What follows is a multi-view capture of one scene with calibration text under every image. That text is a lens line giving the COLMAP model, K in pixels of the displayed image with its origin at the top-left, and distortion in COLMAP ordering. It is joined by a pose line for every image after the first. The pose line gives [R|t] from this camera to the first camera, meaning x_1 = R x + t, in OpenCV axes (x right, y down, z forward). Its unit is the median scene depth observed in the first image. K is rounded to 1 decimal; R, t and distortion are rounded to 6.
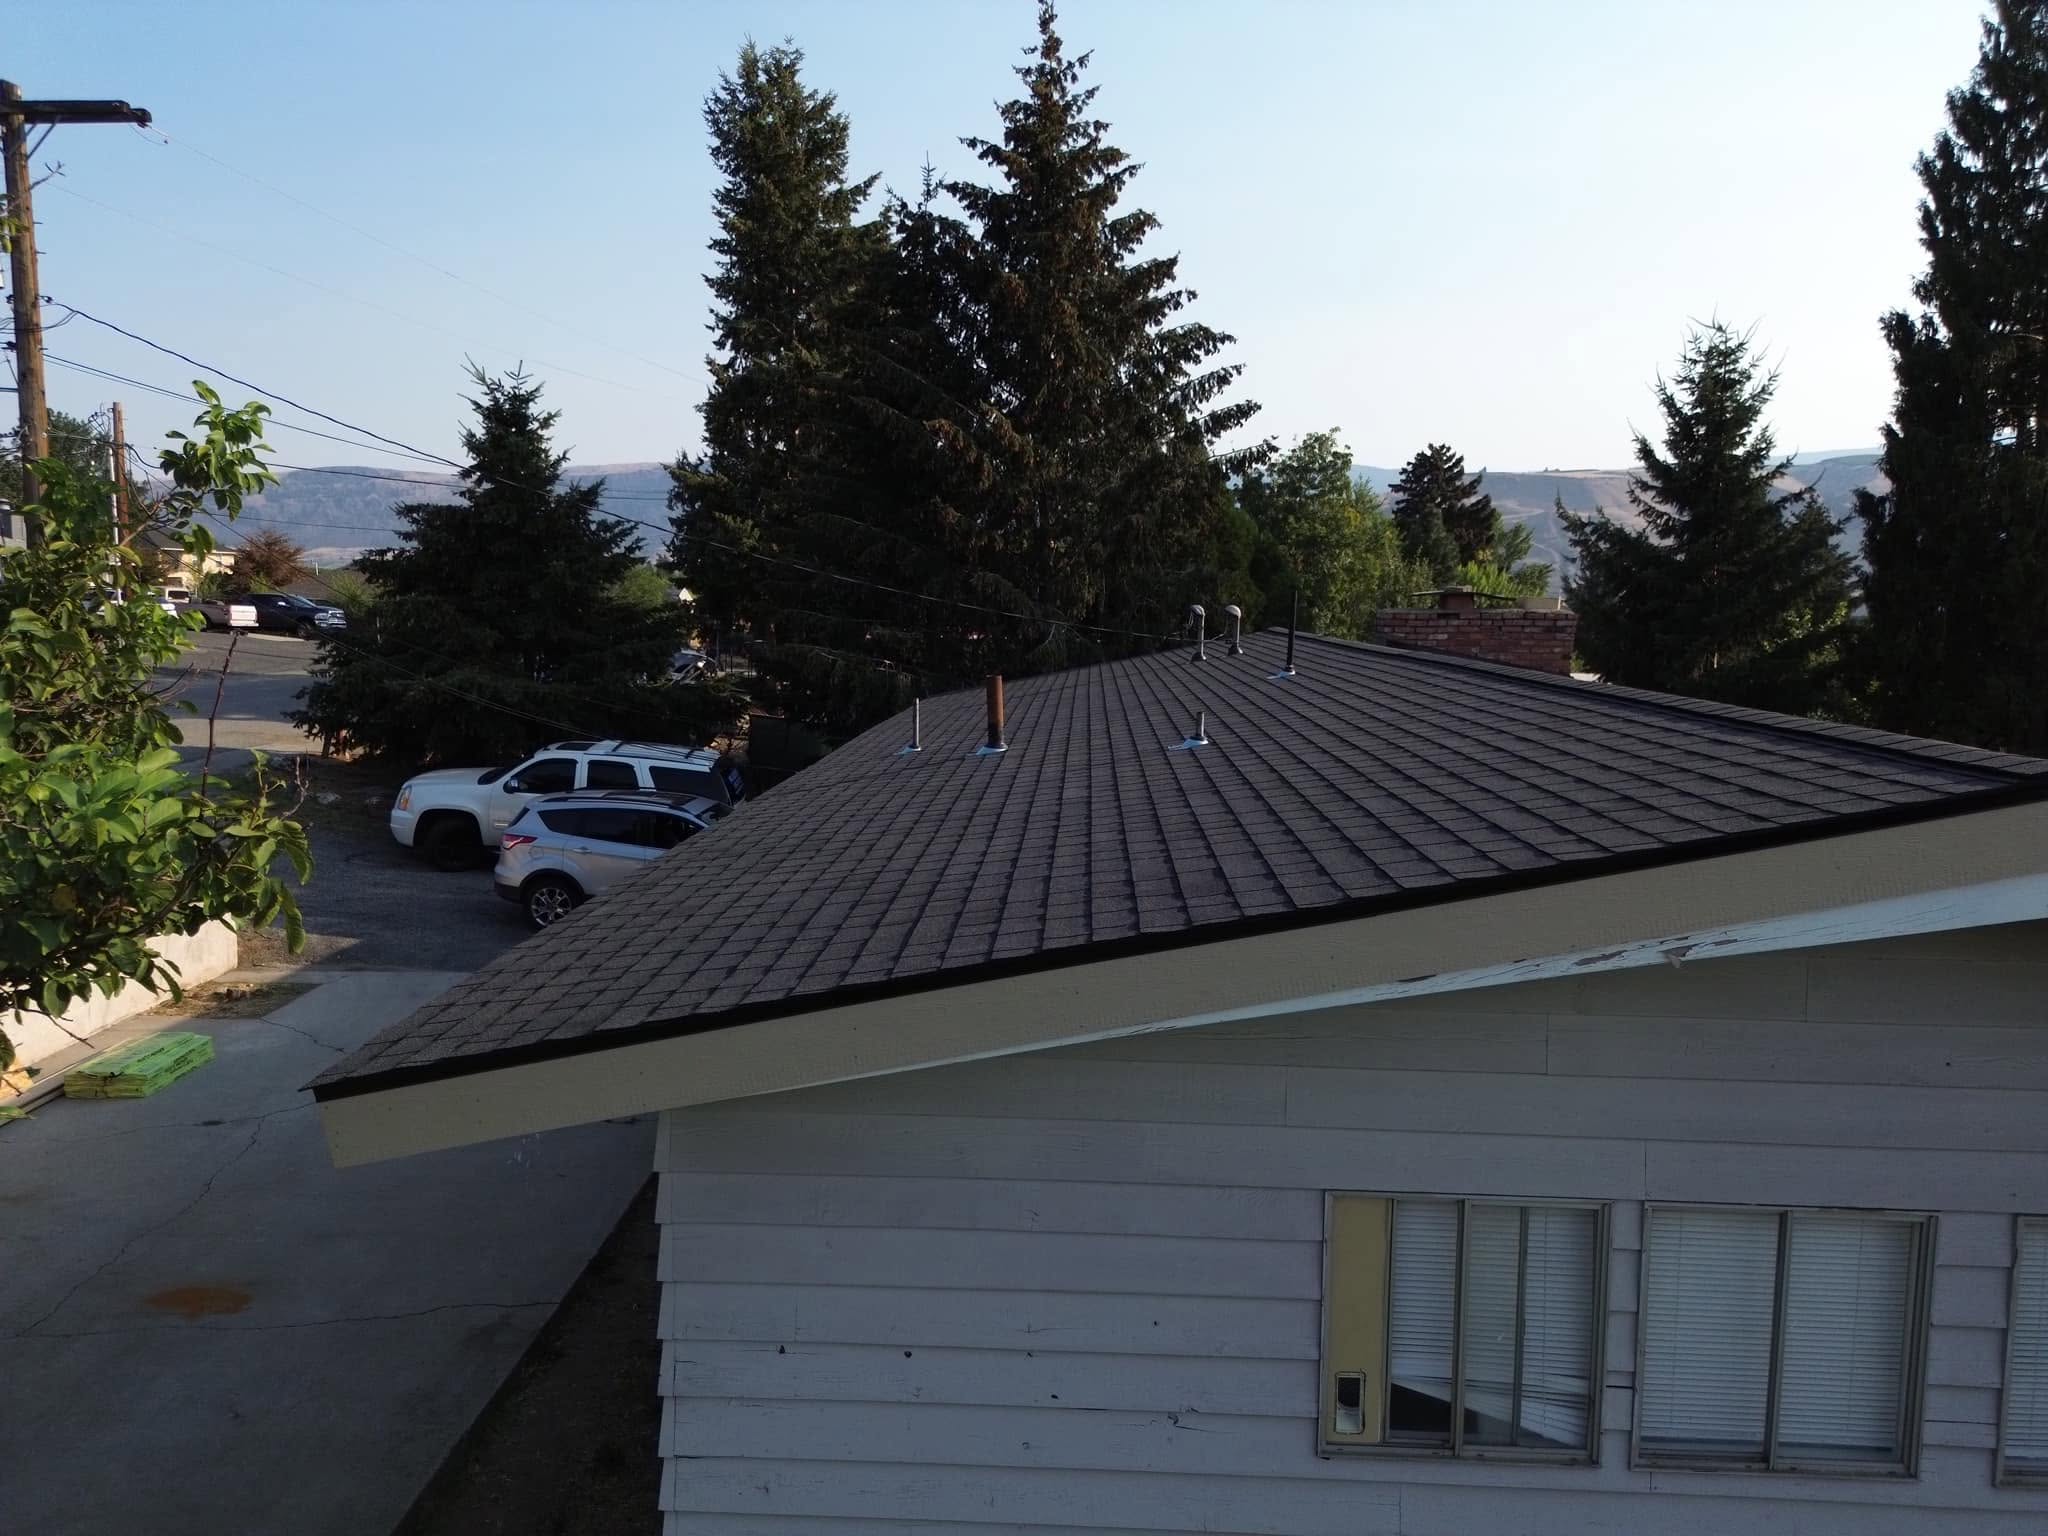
lens RADIAL K [[1437.6, 0, 1024.0], [0, 1437.6, 768.0], [0, 0, 1]] dist [0.055510, -0.039552]
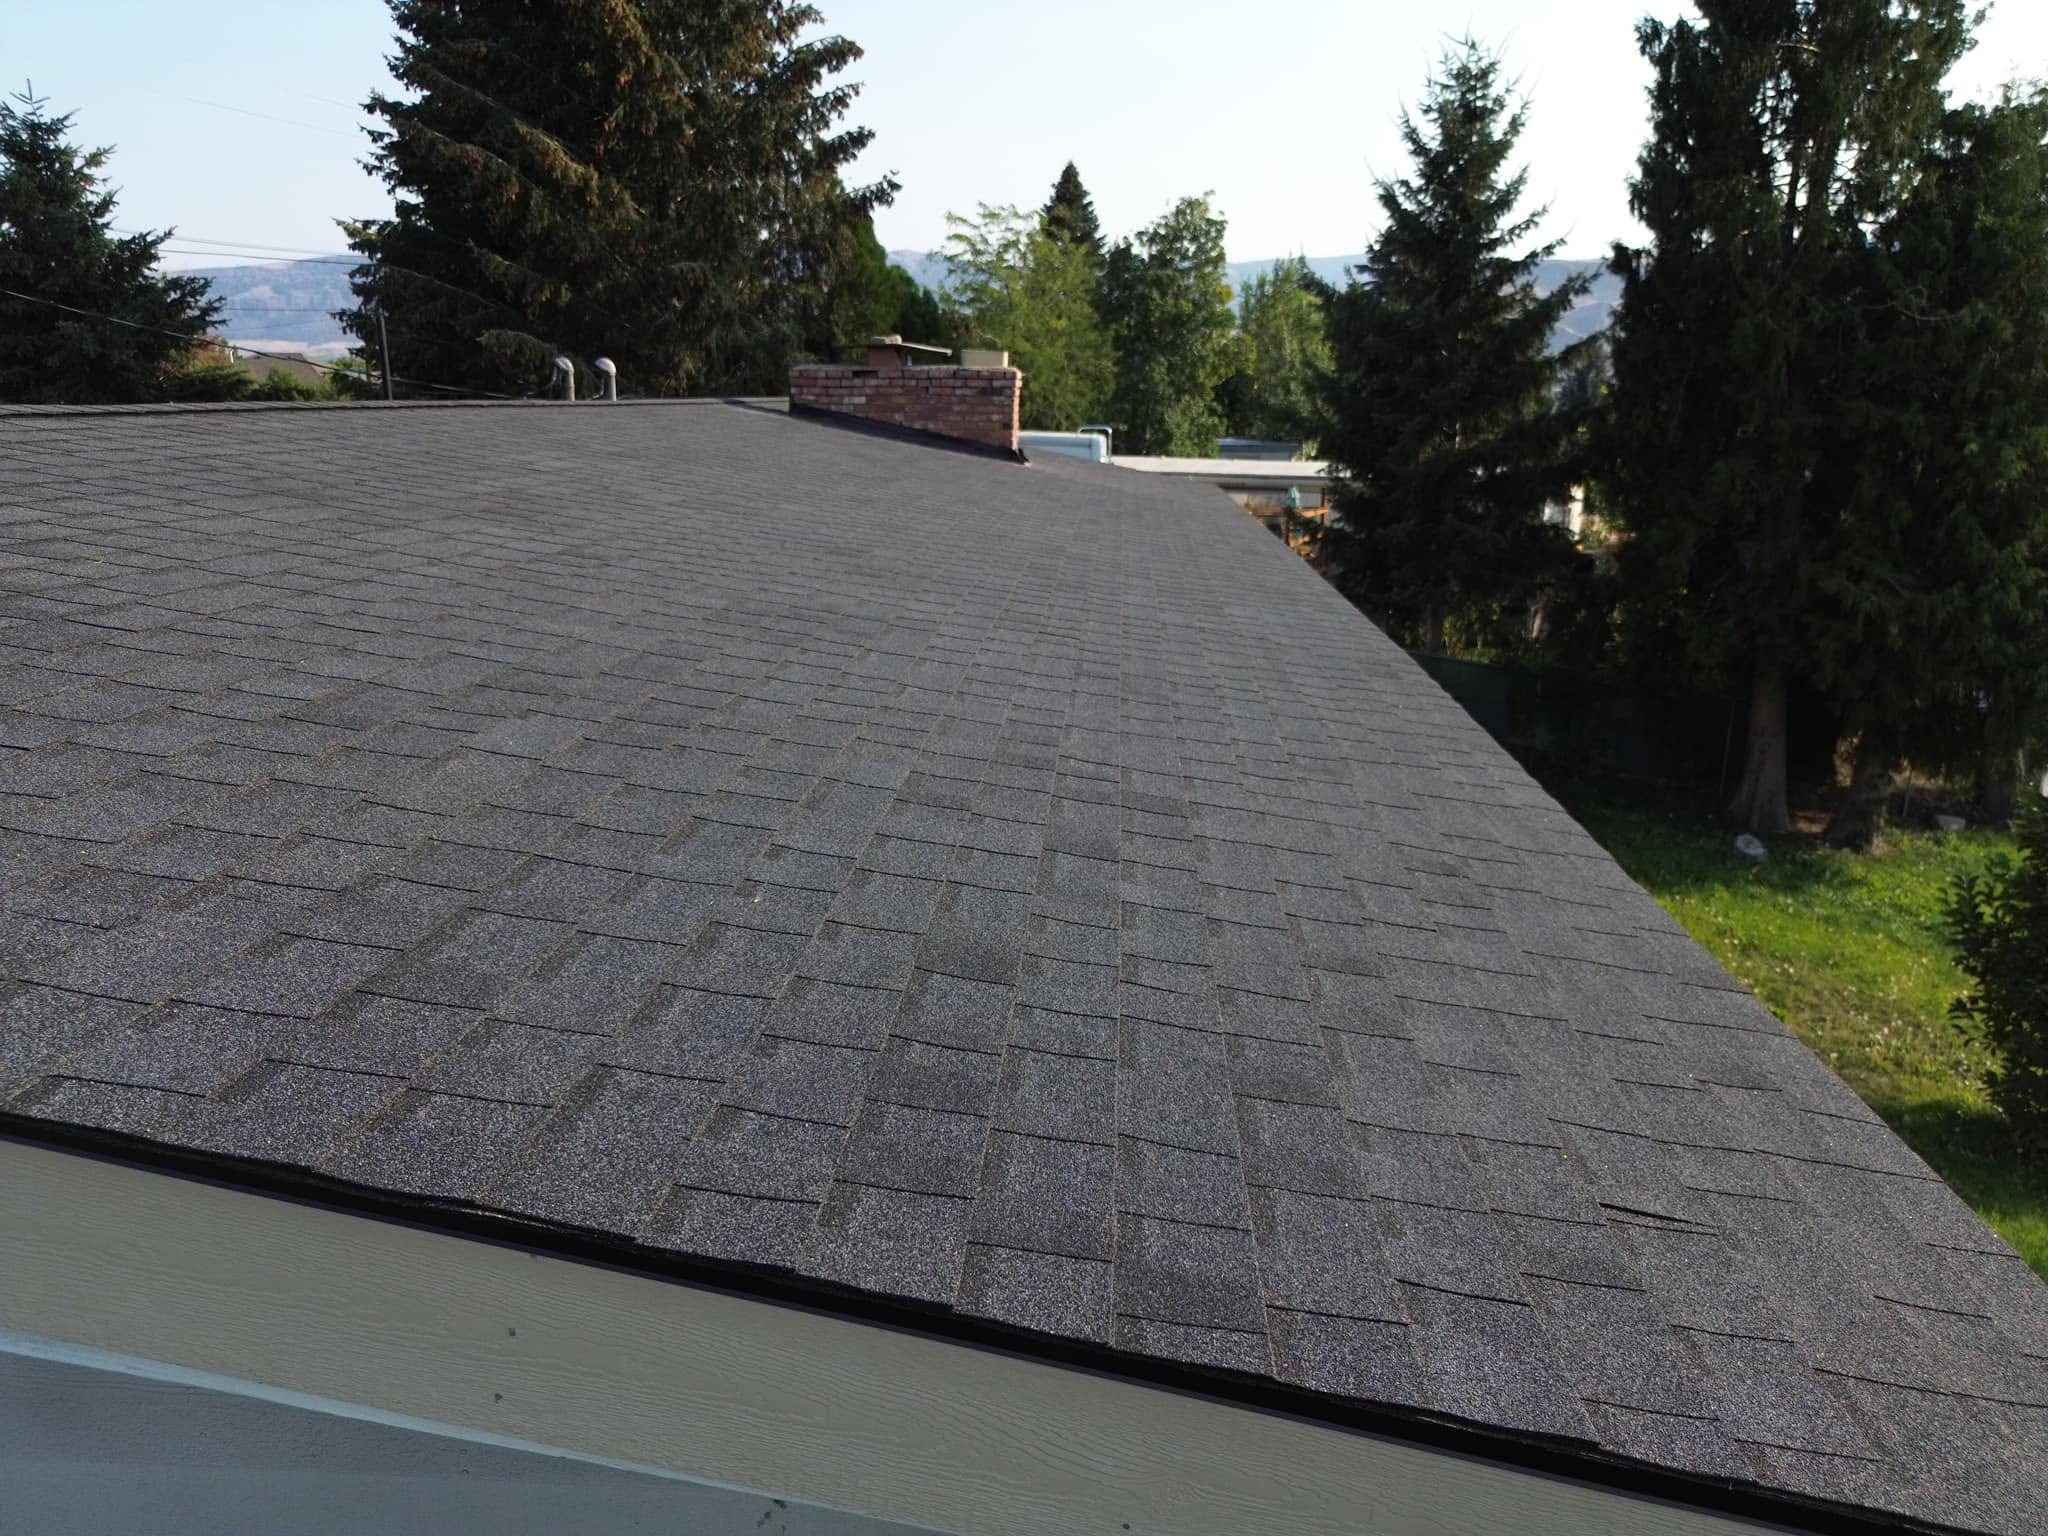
lens RADIAL K [[1437.6, 0, 1024.0], [0, 1437.6, 768.0], [0, 0, 1]] dist [0.055510, -0.039552]
pose [[0.999905, 0.001760, -0.013707, 0.230334], [0.000107, 0.990837, 0.135064, 0.003303], [0.013819, -0.135052, 0.990742, 0.092187]]
